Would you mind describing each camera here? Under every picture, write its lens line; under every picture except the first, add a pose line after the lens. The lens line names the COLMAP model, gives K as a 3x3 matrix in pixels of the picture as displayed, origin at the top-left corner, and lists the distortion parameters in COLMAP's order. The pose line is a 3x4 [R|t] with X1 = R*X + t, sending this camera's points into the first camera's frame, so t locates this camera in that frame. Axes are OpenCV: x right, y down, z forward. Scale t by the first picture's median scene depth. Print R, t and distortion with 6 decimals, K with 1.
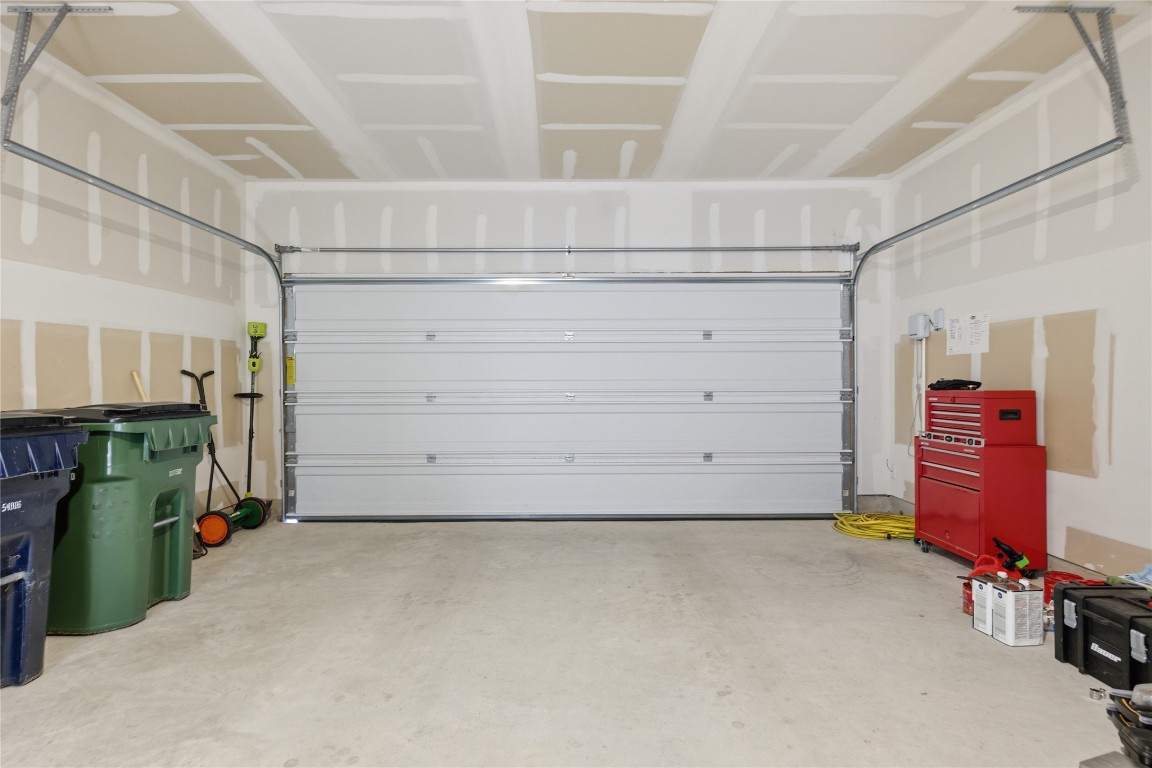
lens RADIAL K [[578.1, 0, 572.1], [0, 578.1, 403.5], [0, 0, 1]] dist [0.003096, -0.000745]
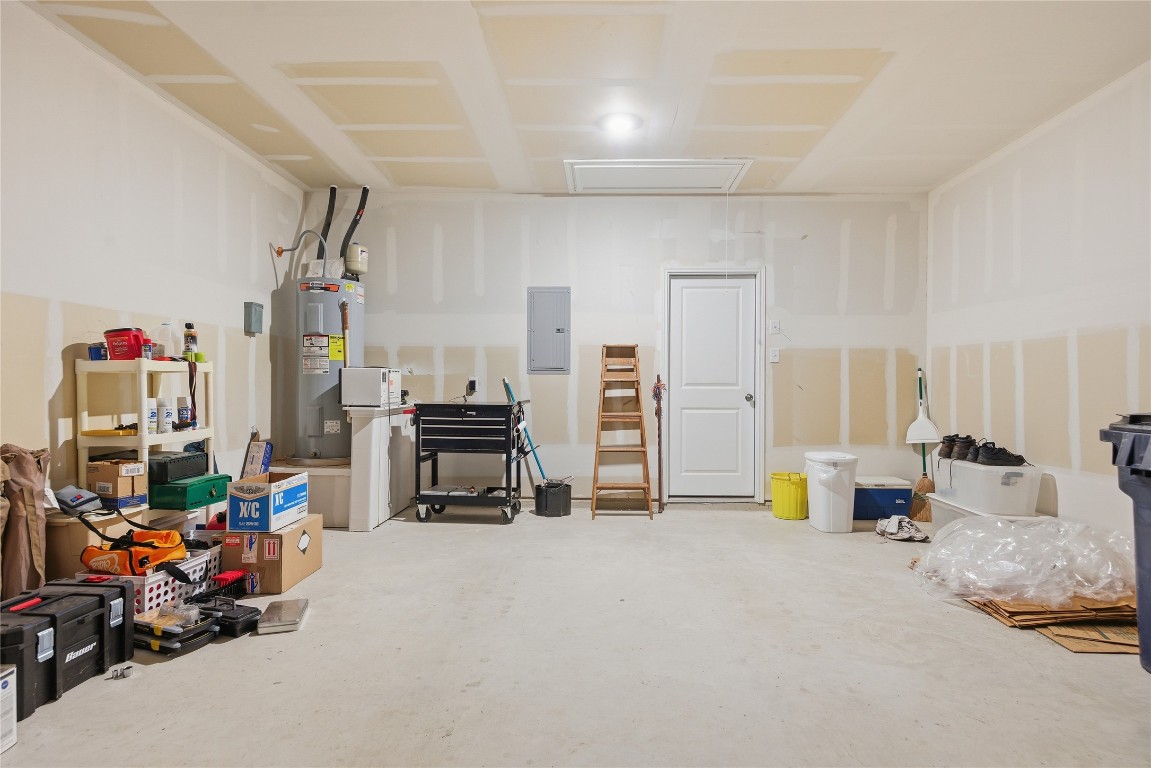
lens RADIAL K [[577.6, 0, 571.6], [0, 577.6, 403.5], [0, 0, 1]] dist [0.003096, -0.000745]
pose [[-0.998679, -0.006019, 0.051026, 0.040835], [-0.002856, 0.998082, 0.061839, -0.055989], [-0.051300, 0.061612, -0.996781, 1.976895]]
